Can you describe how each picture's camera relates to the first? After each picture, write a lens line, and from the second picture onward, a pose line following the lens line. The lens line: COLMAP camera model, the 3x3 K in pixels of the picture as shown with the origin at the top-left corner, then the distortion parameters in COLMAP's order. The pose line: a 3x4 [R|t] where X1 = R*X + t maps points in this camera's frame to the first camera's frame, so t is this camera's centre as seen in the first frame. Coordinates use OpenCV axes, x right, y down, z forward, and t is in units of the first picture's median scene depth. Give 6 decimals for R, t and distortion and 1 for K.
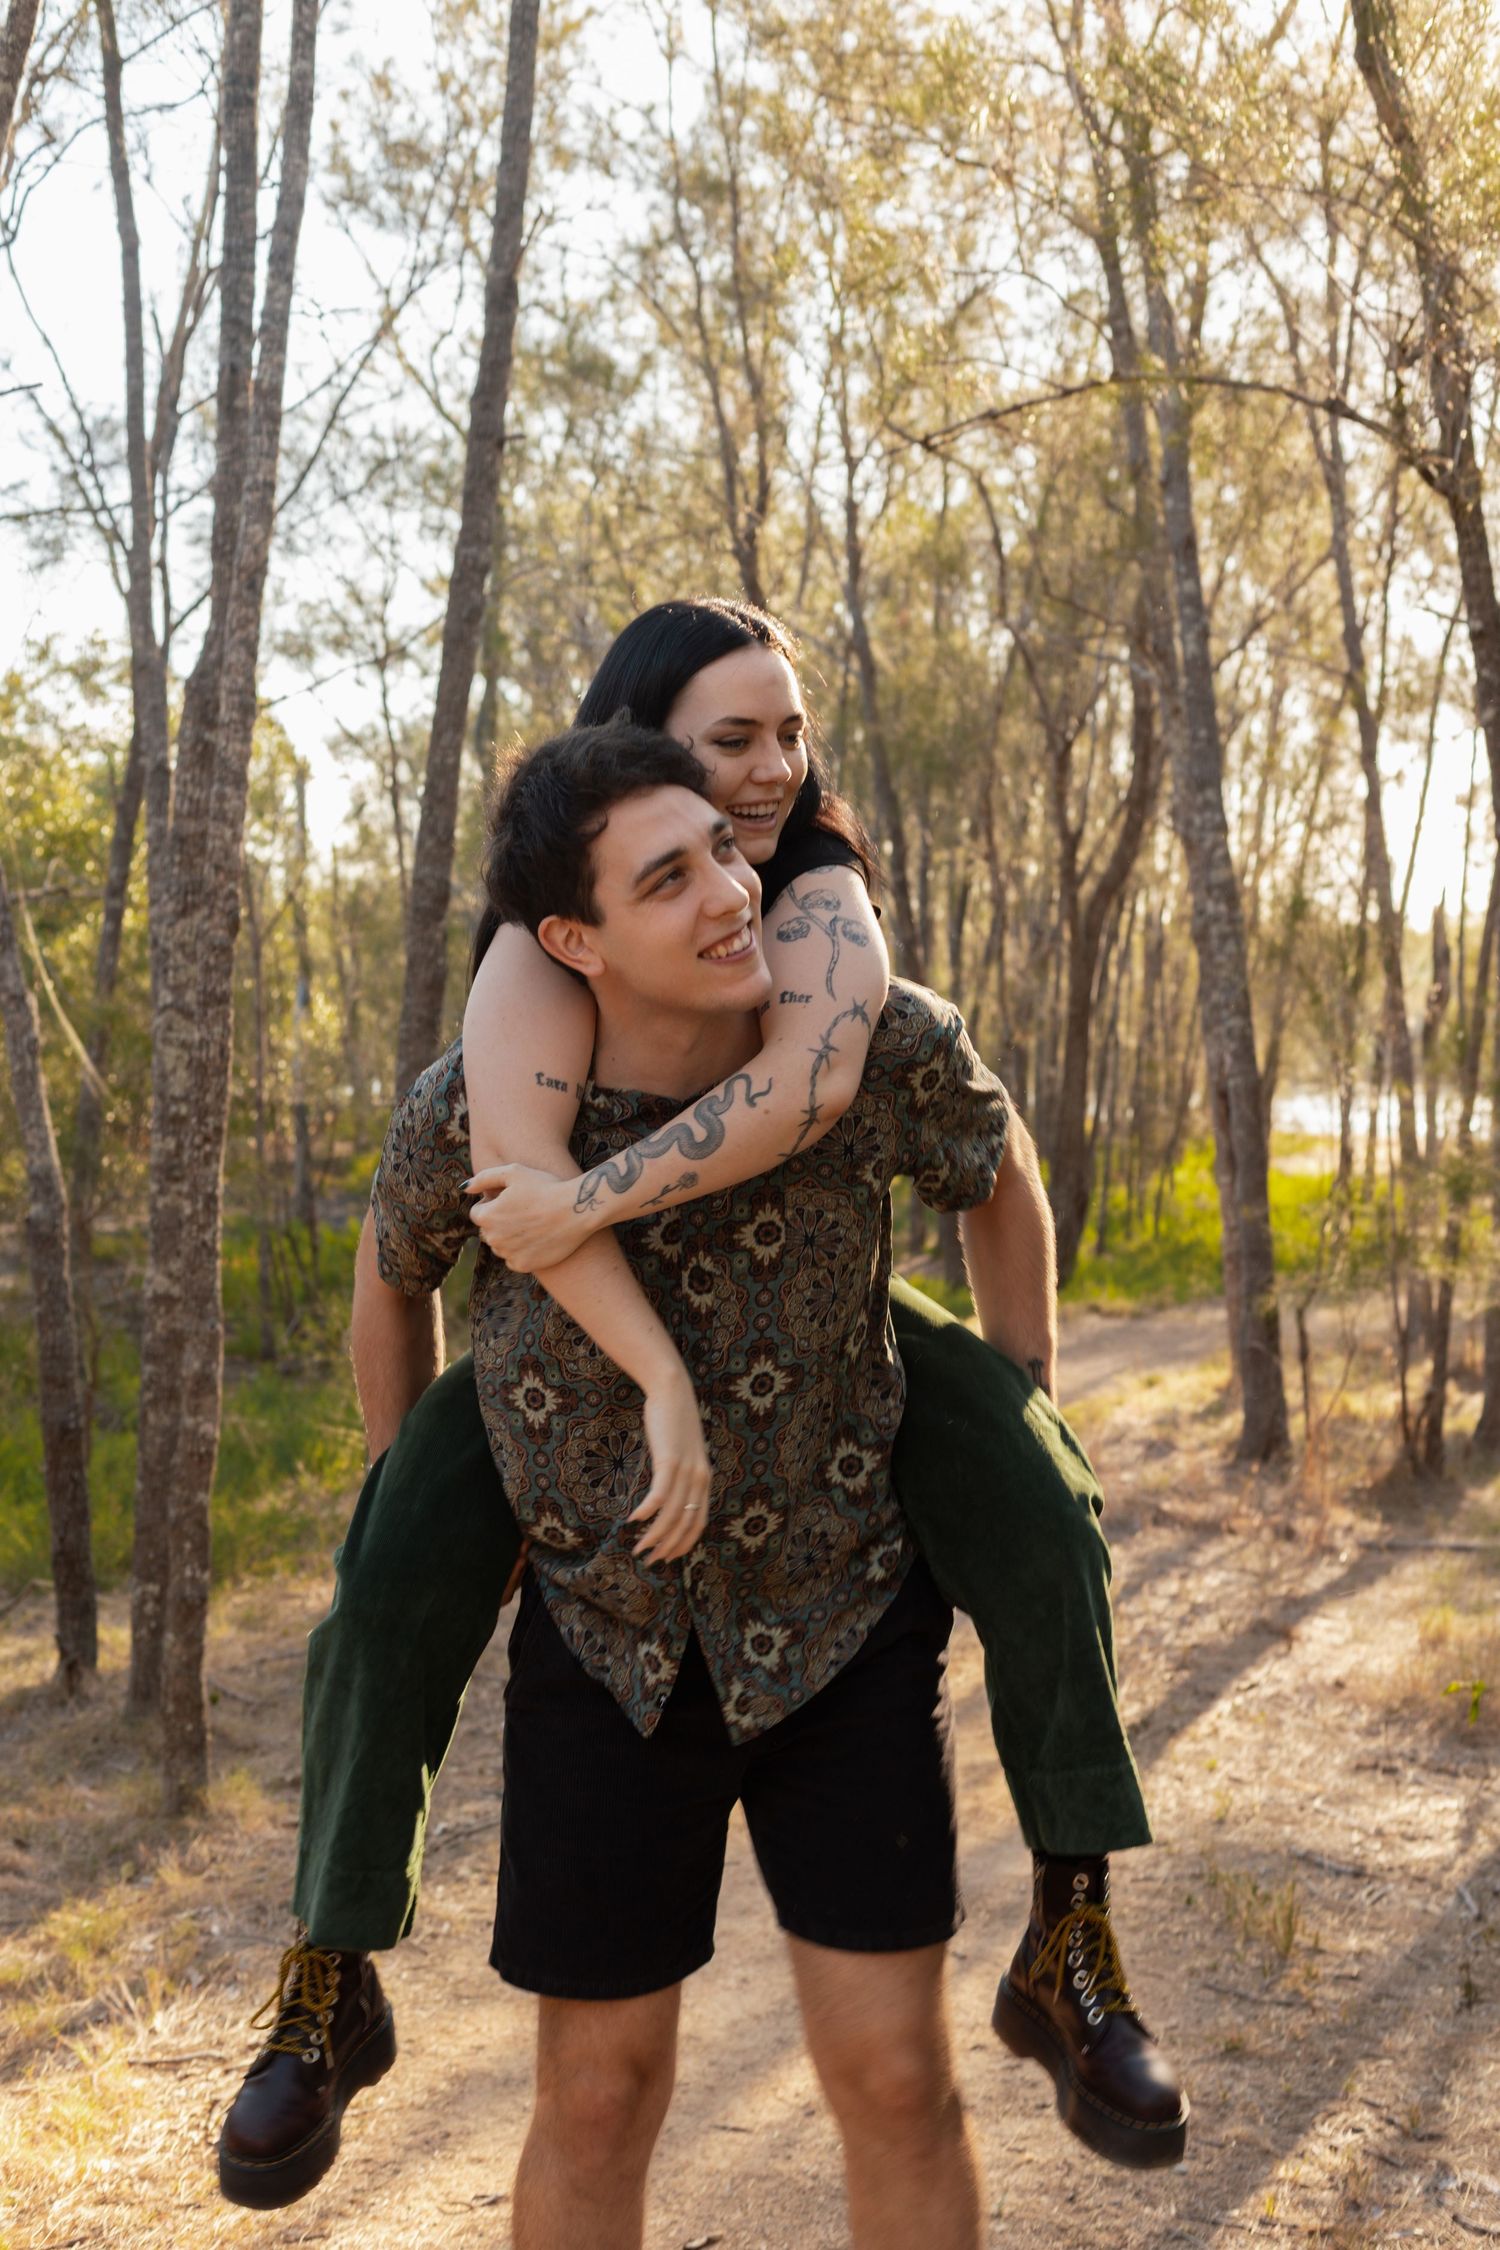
lens RADIAL K [[3166.7, 0, 754.3], [0, 3166.7, 1034.8], [0, 0, 1]] dist [-0.023104, 0.032208]
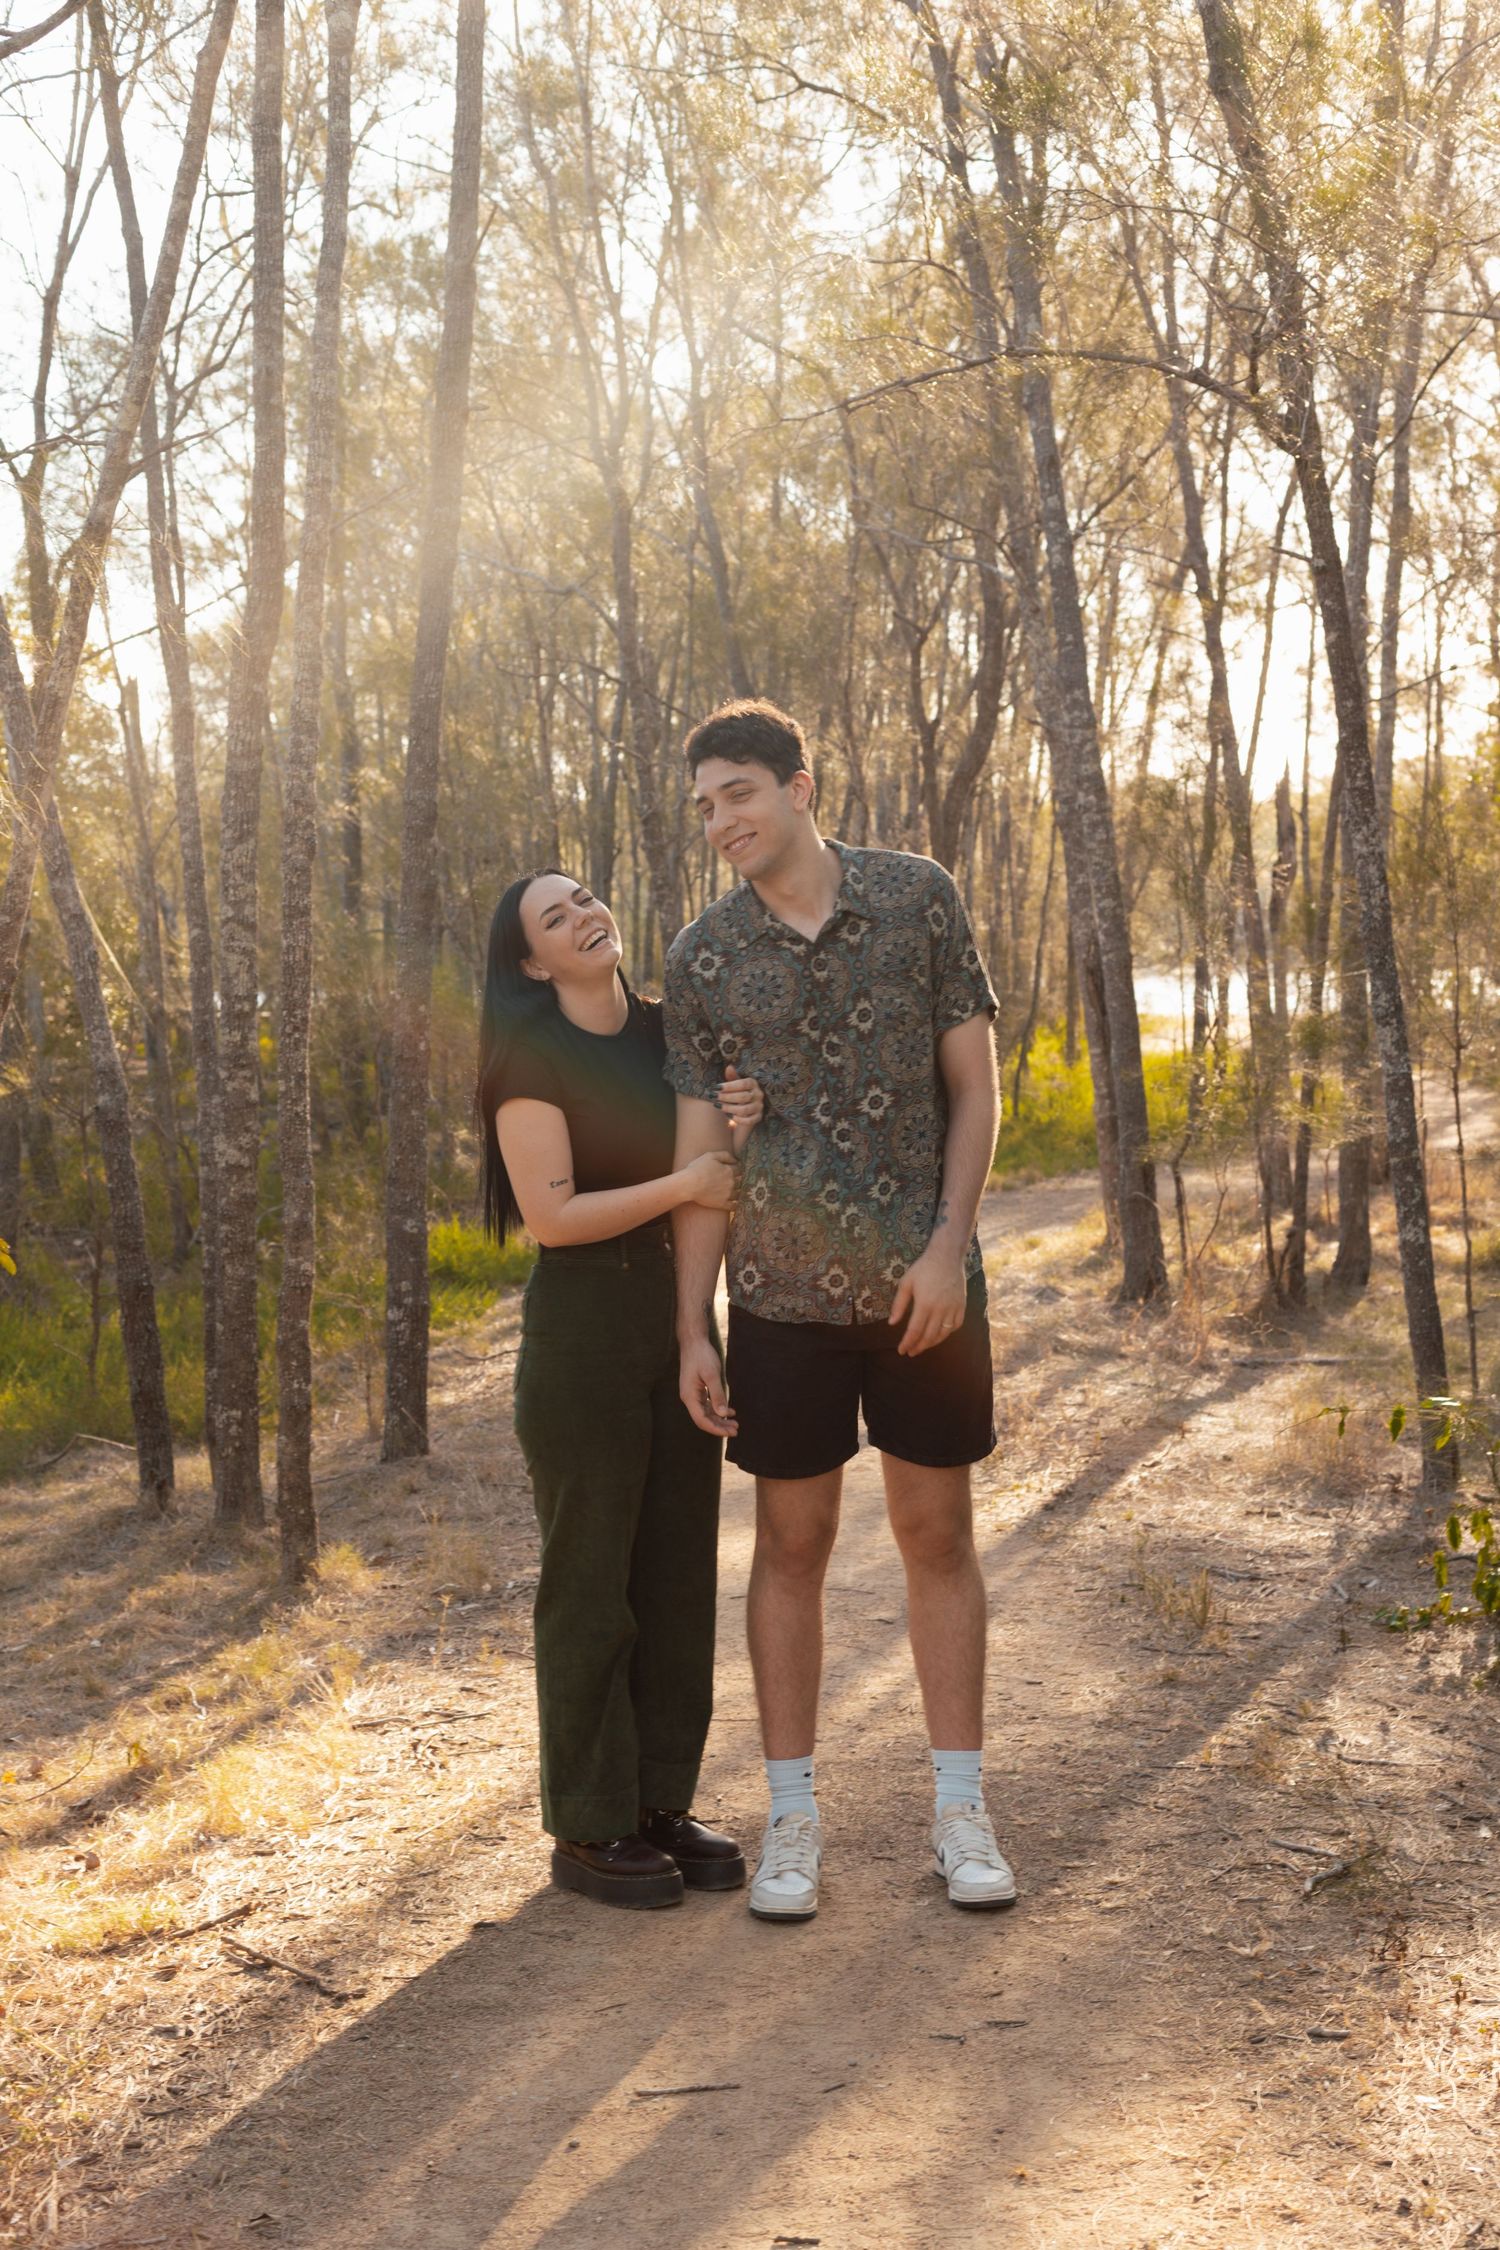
lens RADIAL K [[3342.5, 0, 823.5], [0, 3342.5, 1129.7], [0, 0, 1]] dist [0.041282, -0.119893]
pose [[0.996498, -0.037355, 0.074806, -0.045346], [0.032827, 0.997606, 0.060868, 0.000330], [-0.076901, -0.058199, 0.995339, -0.189708]]
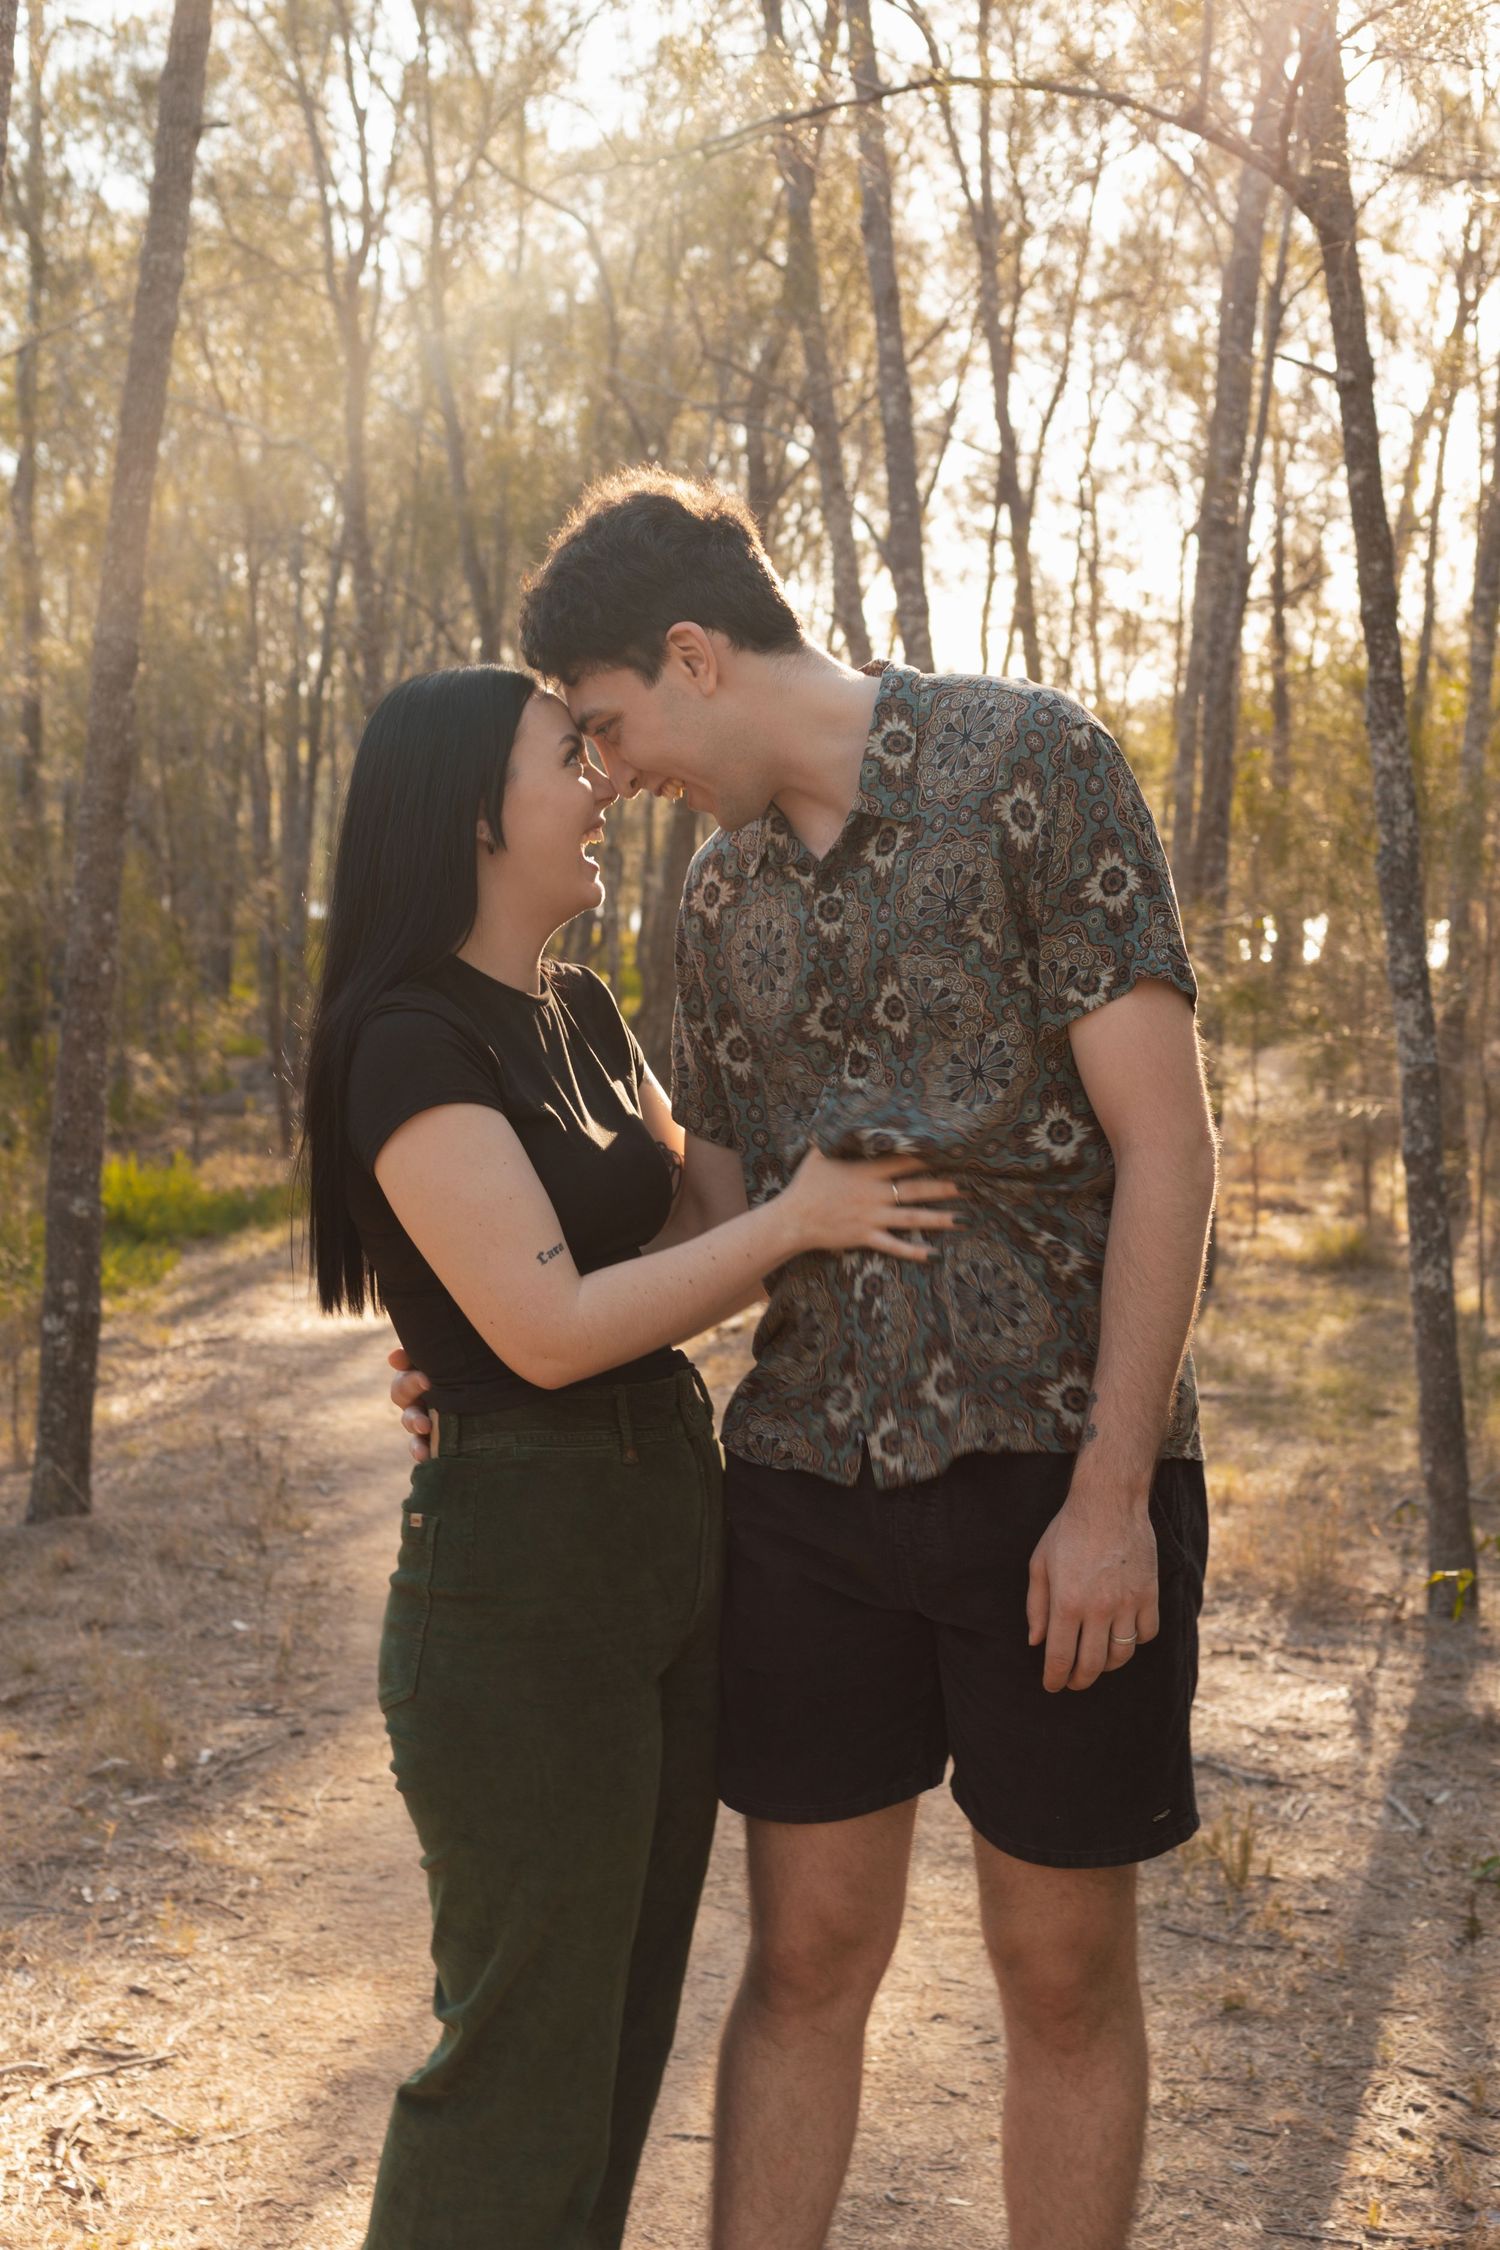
lens RADIAL K [[3327.5, 0, 744.2], [0, 3327.5, 1034.9], [0, 0, 1]] dist [-0.010689, 0.022961]
pose [[0.988982, 0.004570, 0.147964, -0.058513], [-0.013133, 0.998291, 0.056943, 0.003402], [-0.147451, -0.058259, 0.987352, 0.071735]]
